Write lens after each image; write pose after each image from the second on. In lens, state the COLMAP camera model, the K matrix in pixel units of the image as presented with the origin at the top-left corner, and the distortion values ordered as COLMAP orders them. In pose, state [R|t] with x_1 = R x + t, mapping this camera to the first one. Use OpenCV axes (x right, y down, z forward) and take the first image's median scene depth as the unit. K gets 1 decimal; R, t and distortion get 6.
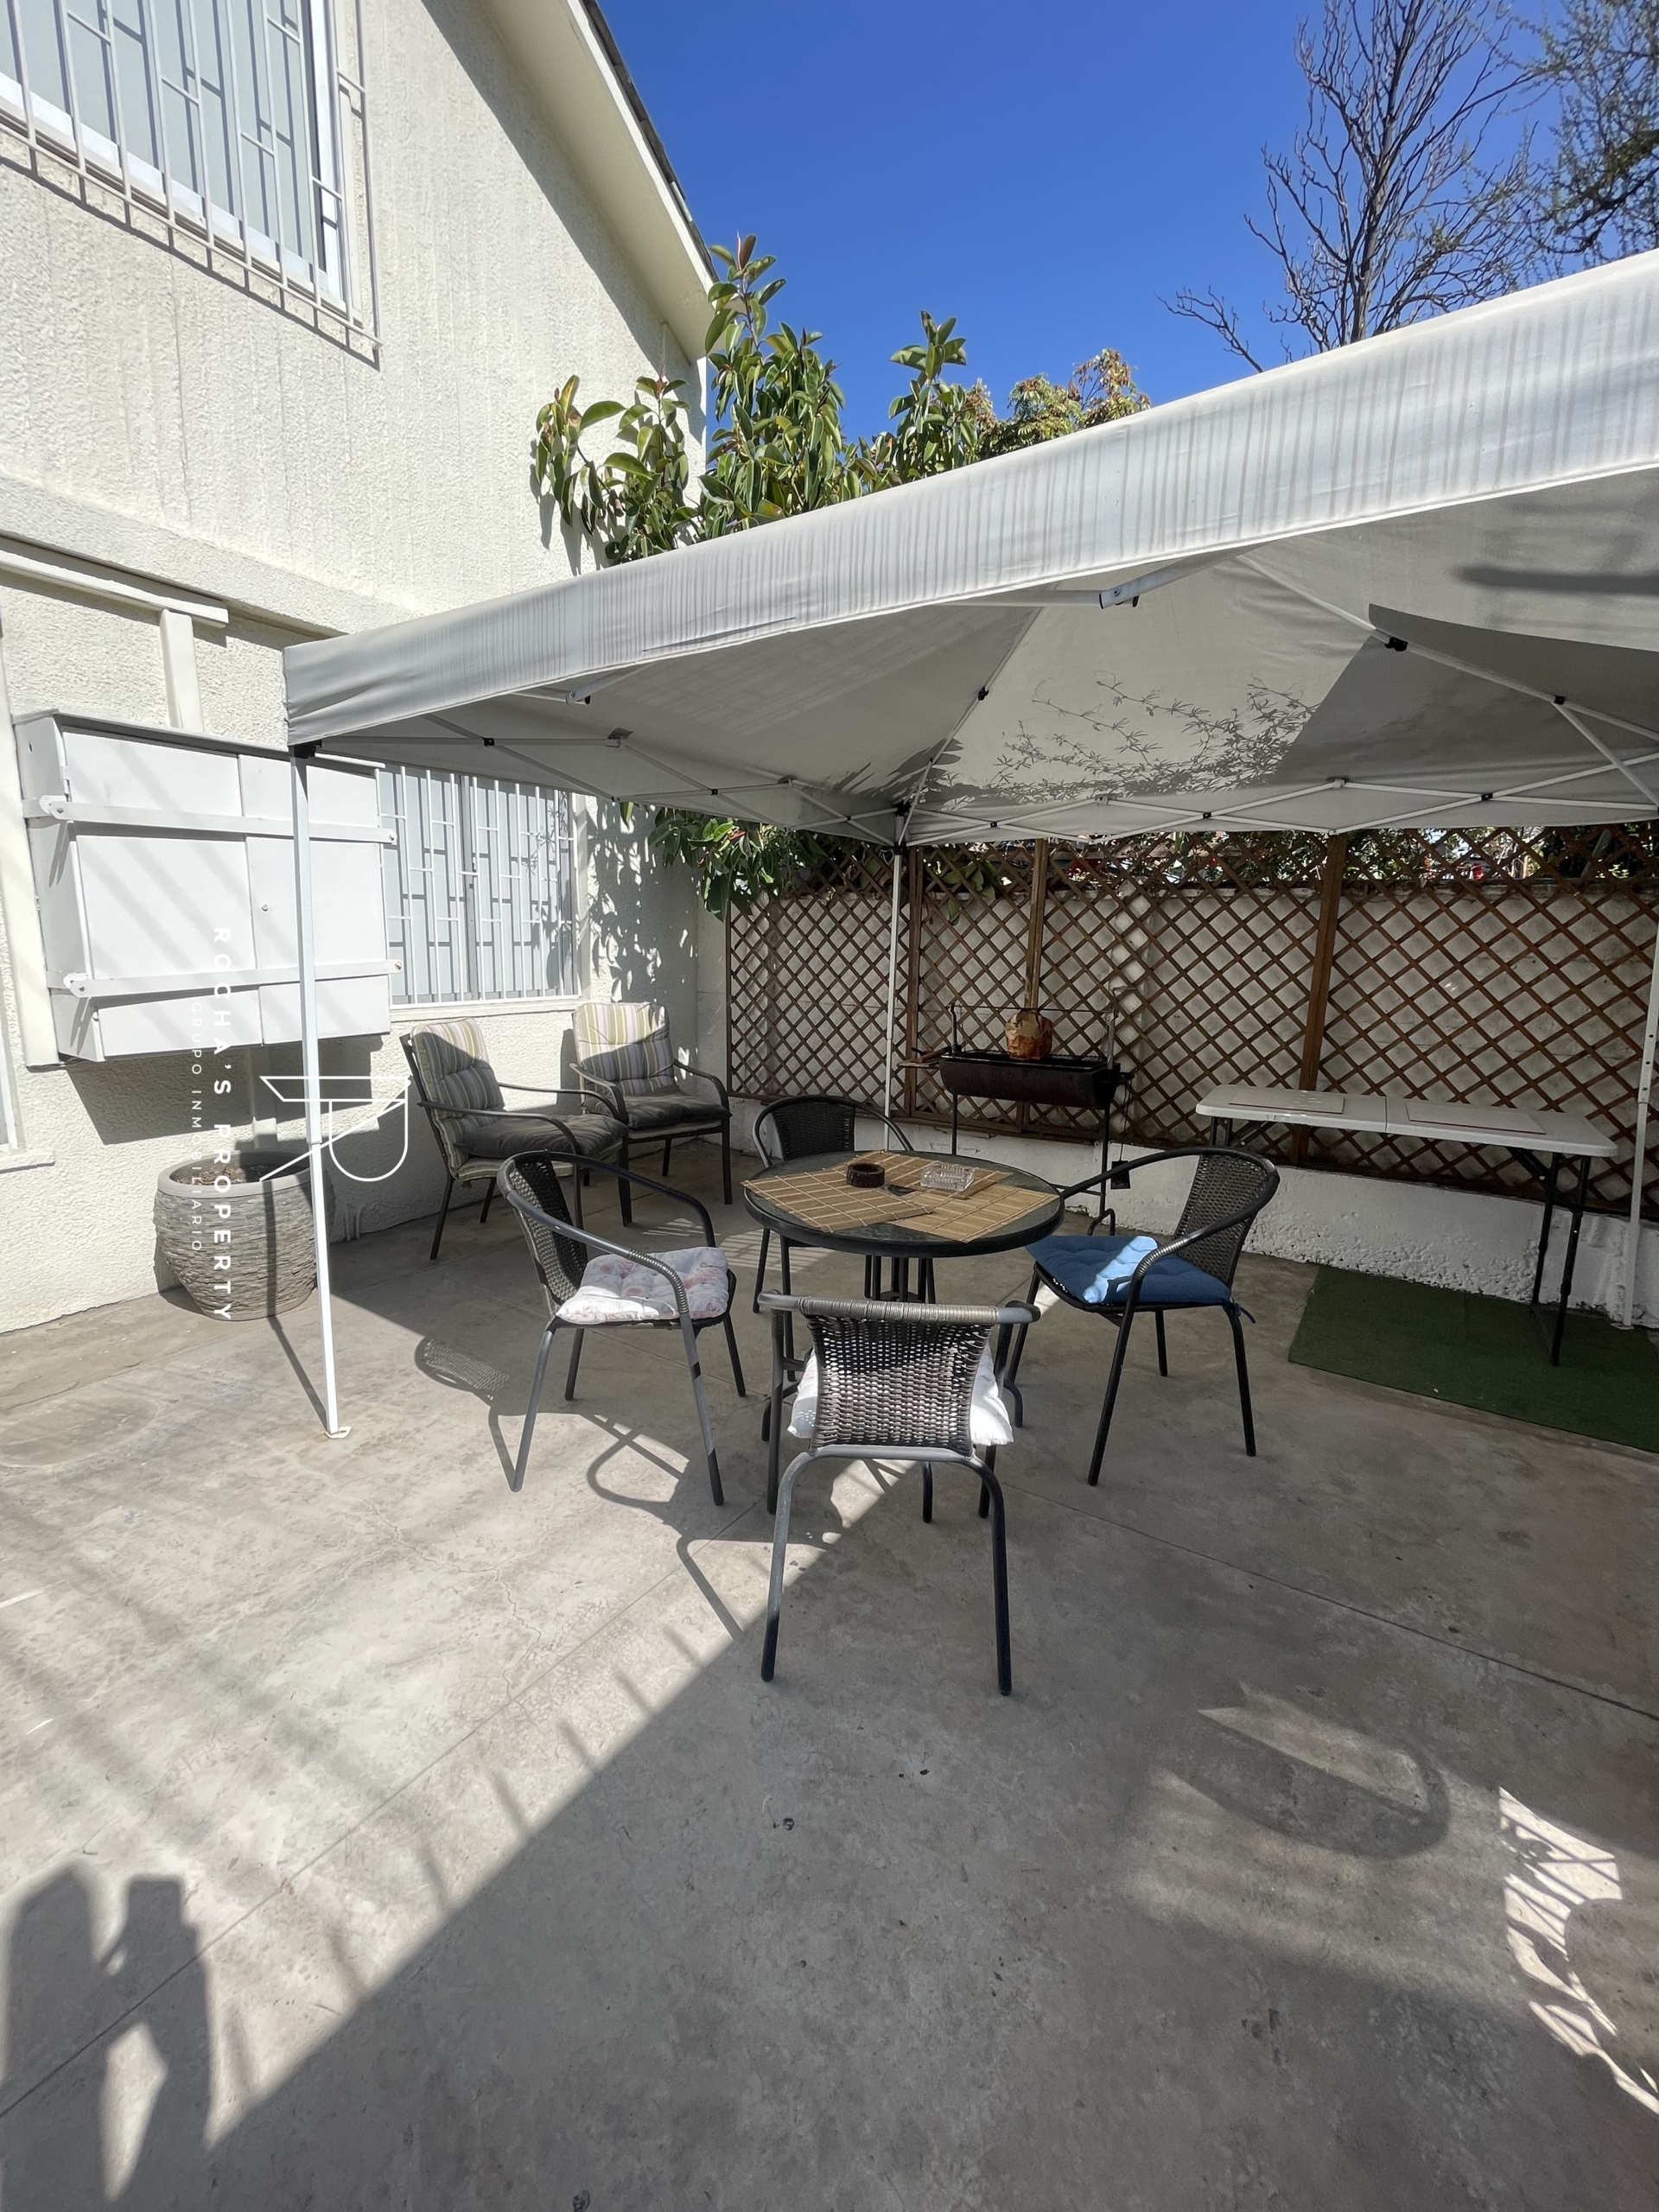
lens RADIAL K [[880.2, 0, 829.1], [0, 880.2, 1092.1], [0, 0, 1]] dist [-0.000758, -0.000856]
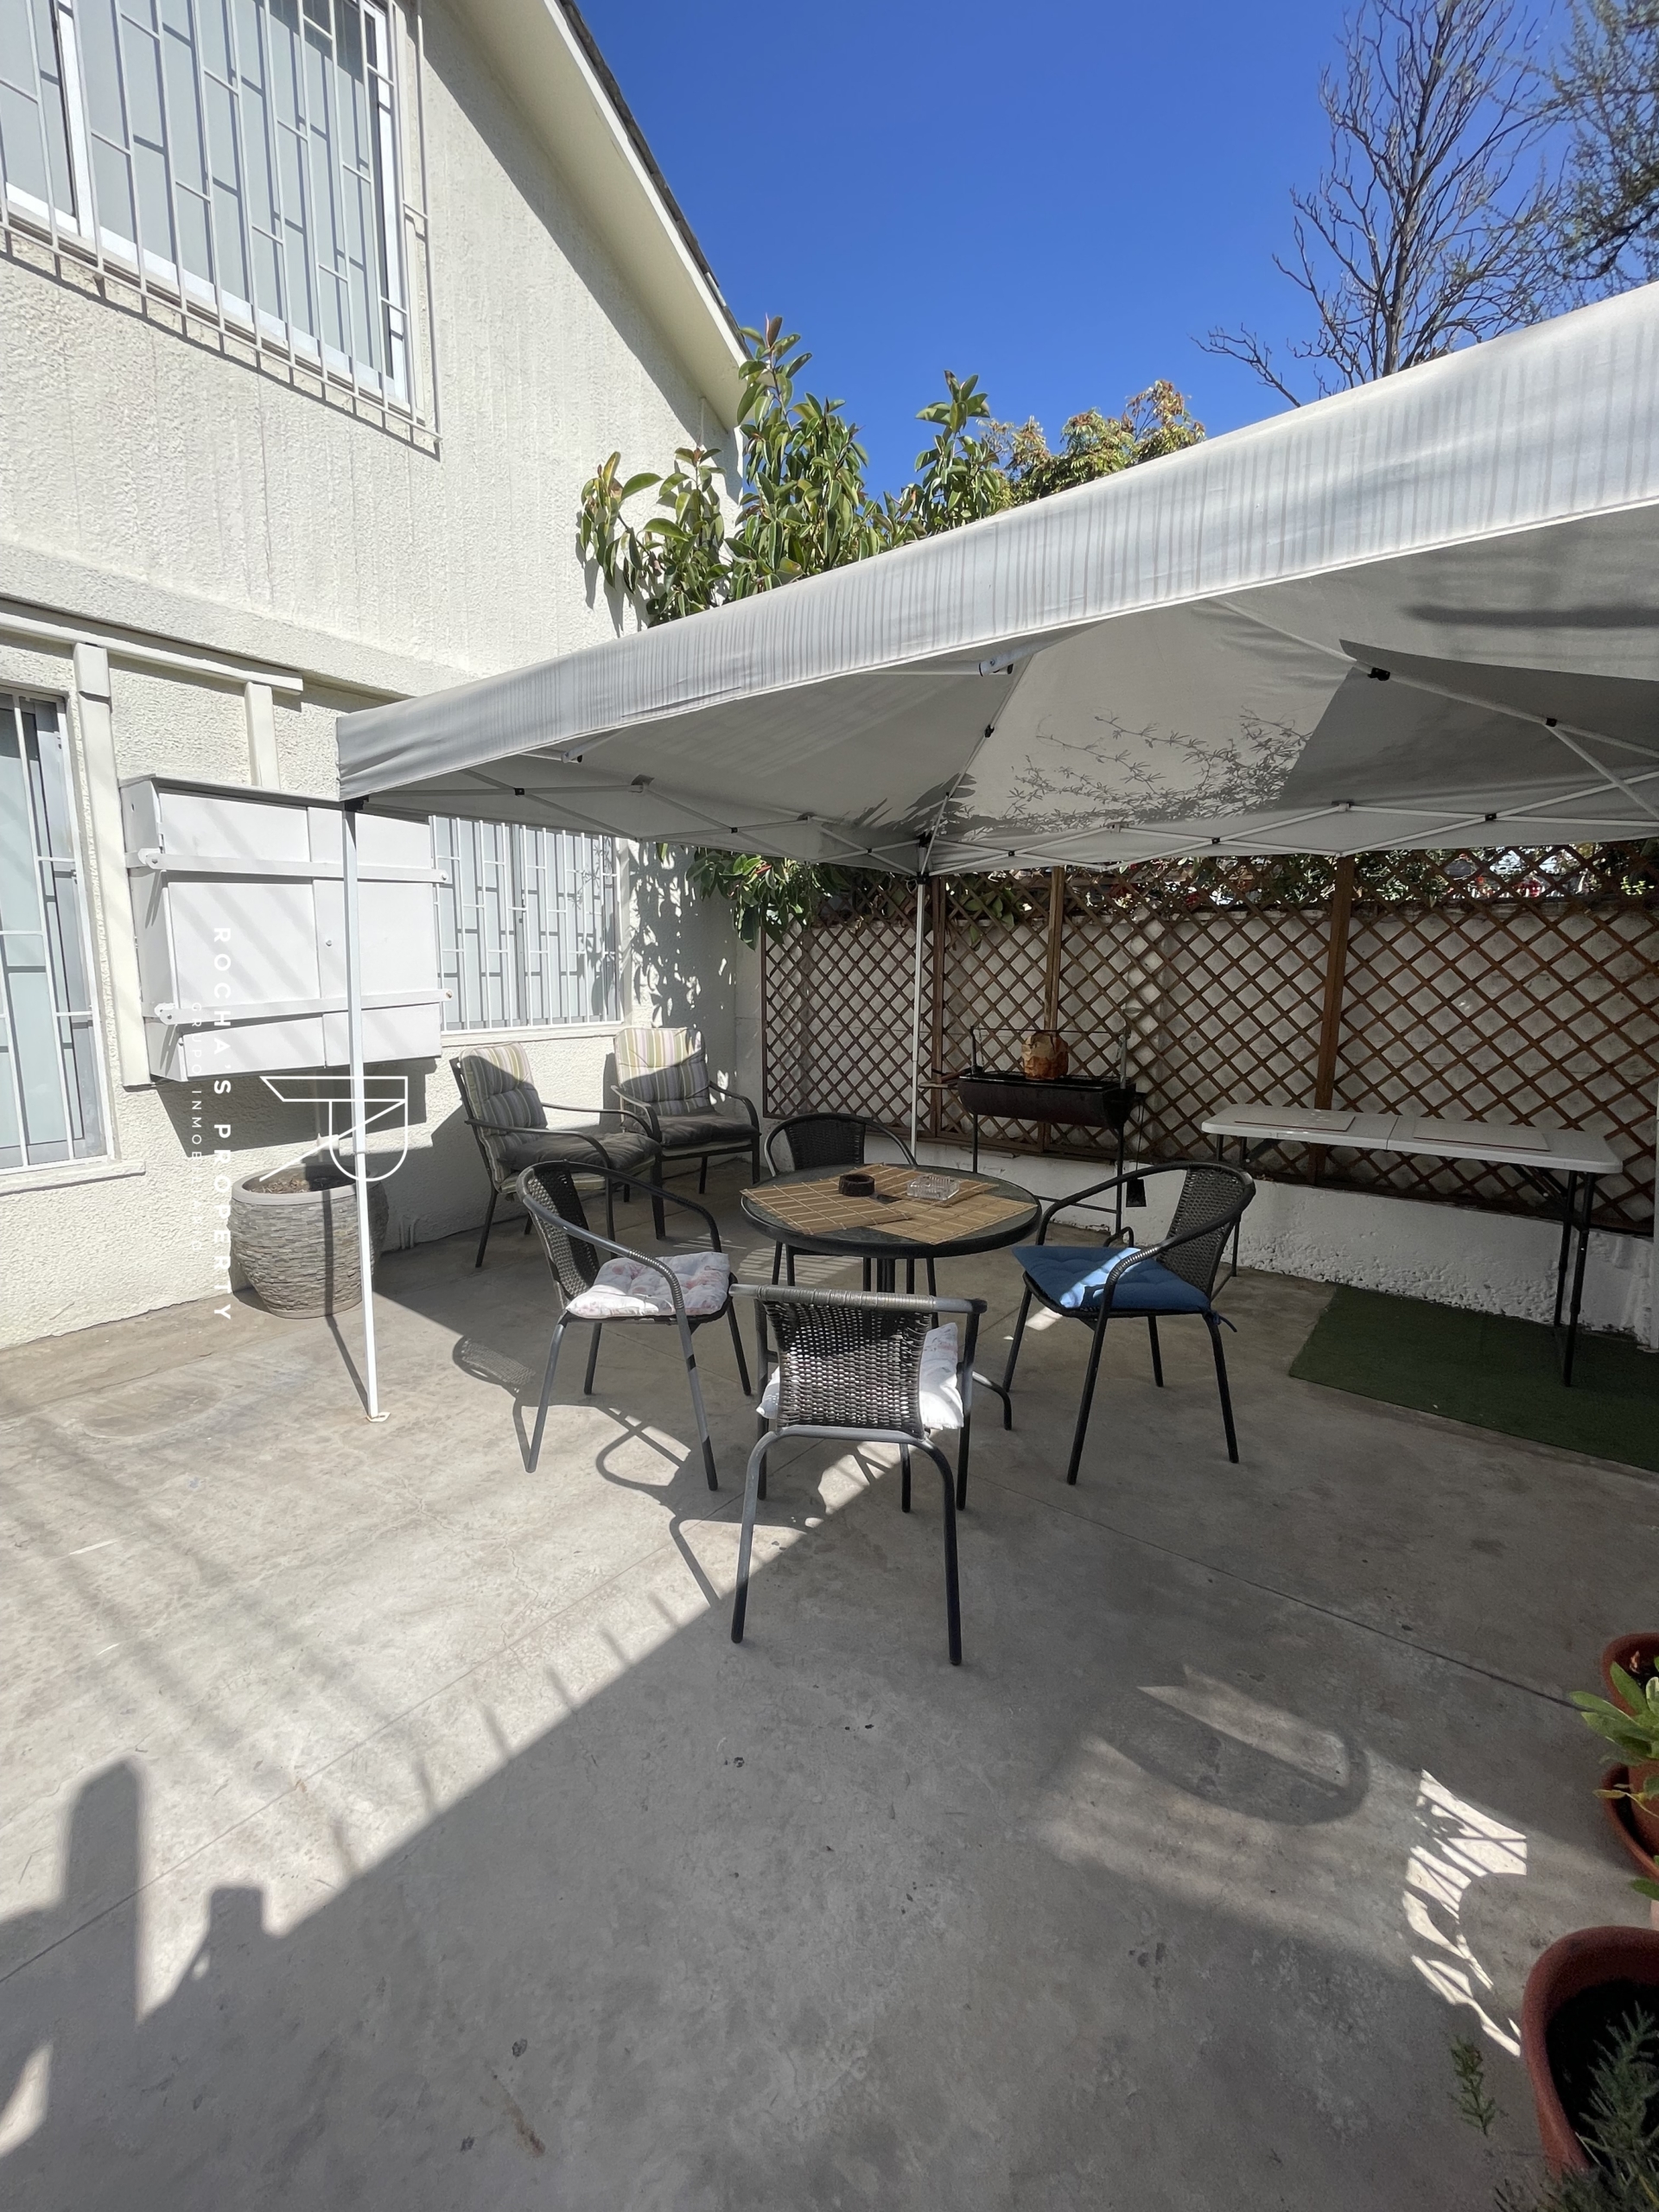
lens RADIAL K [[882.0, 0, 832.2], [0, 882.0, 1094.2], [0, 0, 1]] dist [-0.002542, -0.000195]
pose [[0.997288, -0.001361, -0.073580, 0.067021], [-0.000723, 0.999599, -0.028291, 0.010692], [0.073589, 0.028267, 0.996888, -0.051546]]
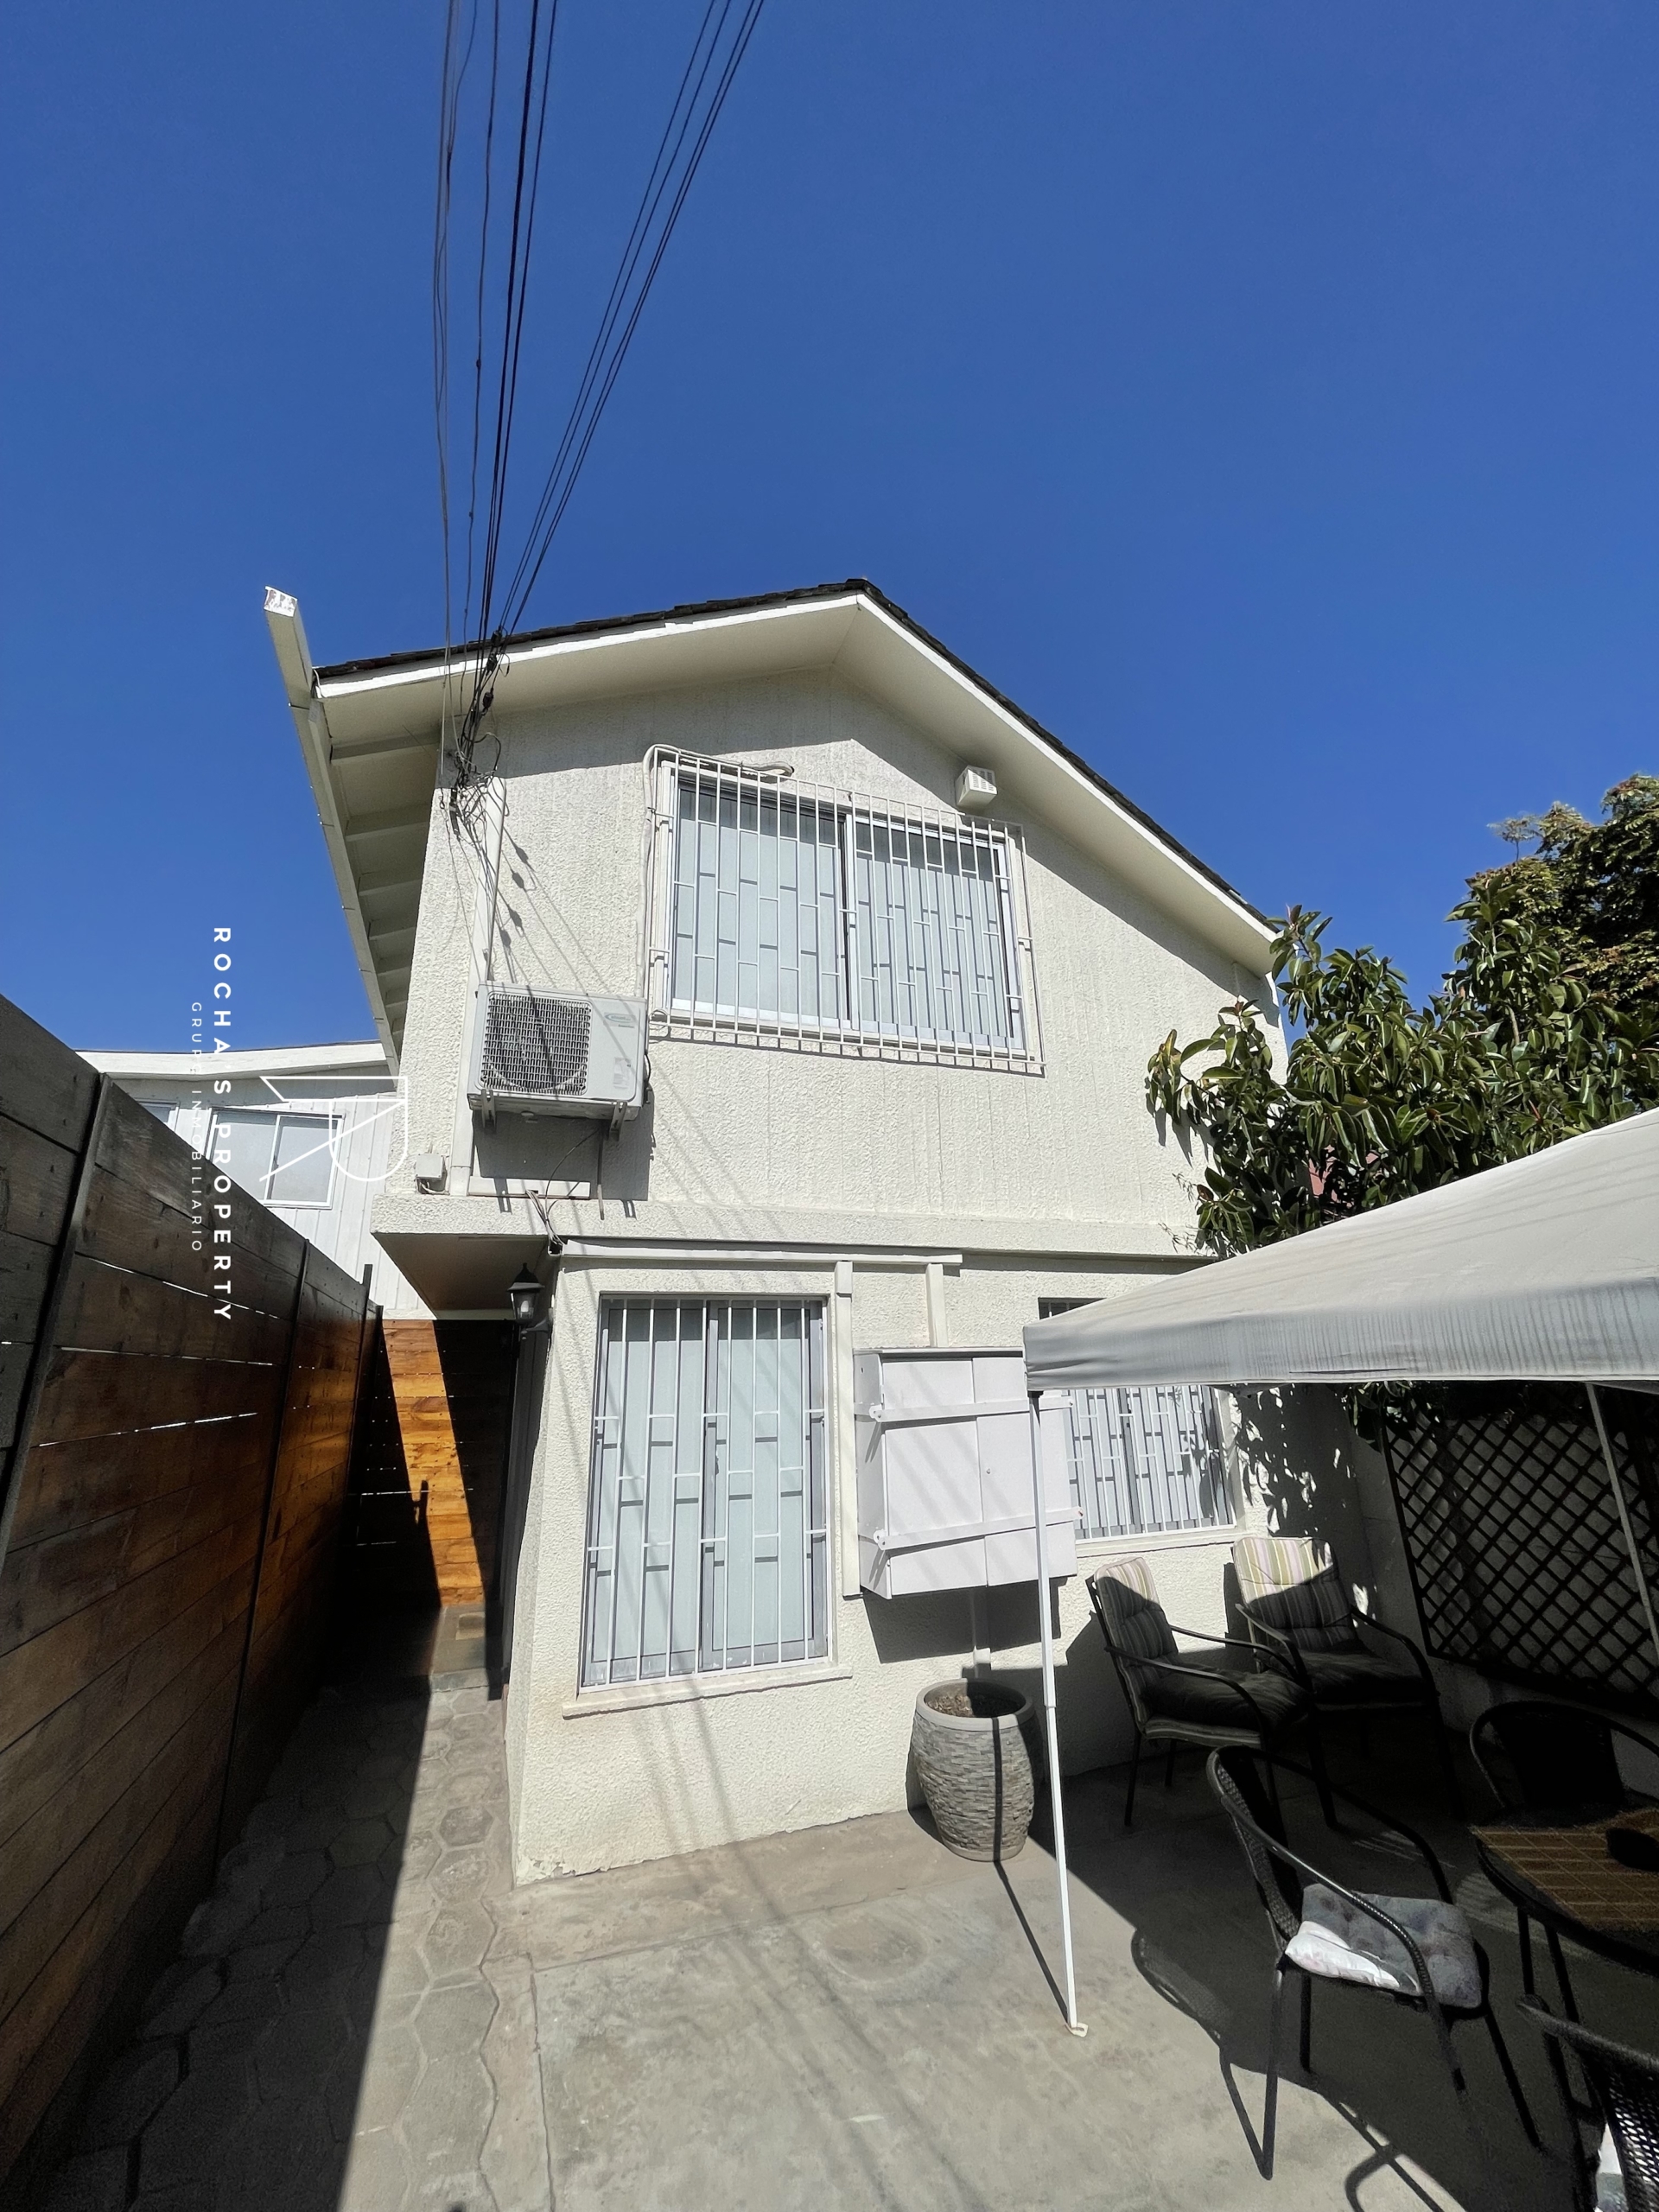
lens RADIAL K [[892.2, 0, 832.1], [0, 892.2, 1094.7], [0, 0, 1]] dist [-0.000624, 0.000357]
pose [[0.797530, -0.221926, -0.560976, 0.051118], [-0.063319, 0.893949, -0.443672, -0.097774], [0.599947, 0.389363, 0.698900, -0.290974]]
